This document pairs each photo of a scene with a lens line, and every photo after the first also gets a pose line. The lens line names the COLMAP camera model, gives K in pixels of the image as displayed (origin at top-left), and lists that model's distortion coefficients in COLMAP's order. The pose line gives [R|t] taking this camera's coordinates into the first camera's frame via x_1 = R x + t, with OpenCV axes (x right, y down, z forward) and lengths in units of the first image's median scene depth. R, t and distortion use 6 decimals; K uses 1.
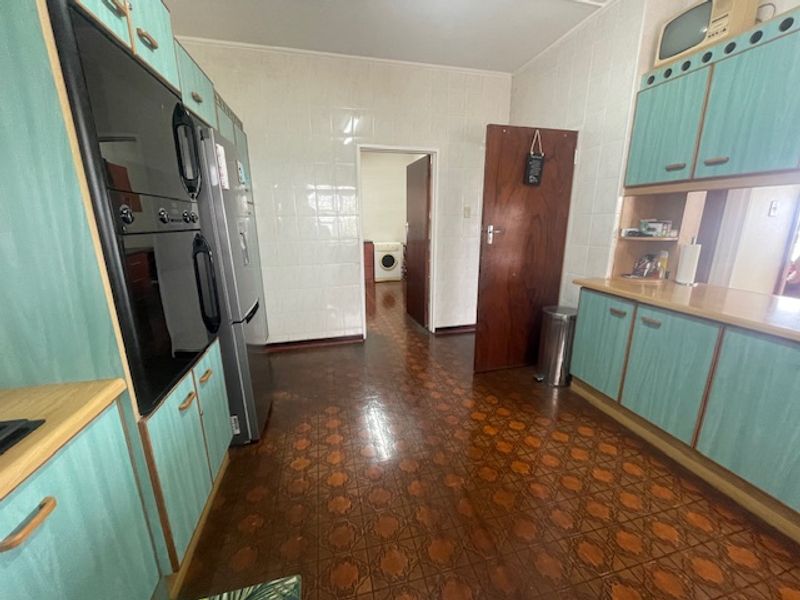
lens RADIAL K [[325.8, 0, 405.9], [0, 325.8, 301.6], [0, 0, 1]] dist [0.000380, 0.000076]
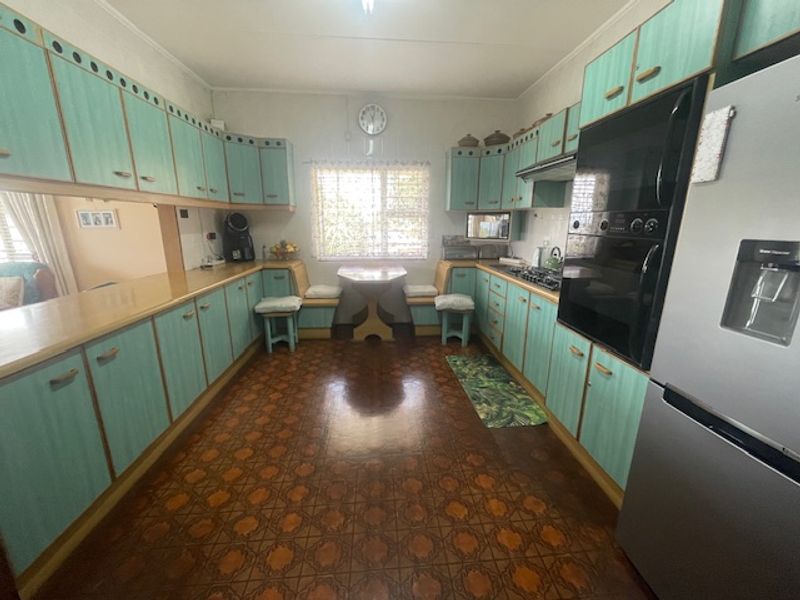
lens RADIAL K [[325.8, 0, 404.4], [0, 325.8, 300.2], [0, 0, 1]] dist [0.000380, 0.000076]
pose [[-0.988429, -0.028987, 0.148887, -0.090243], [0.042295, 0.889968, 0.454057, -0.390653], [-0.145666, 0.455101, -0.878445, 1.519384]]
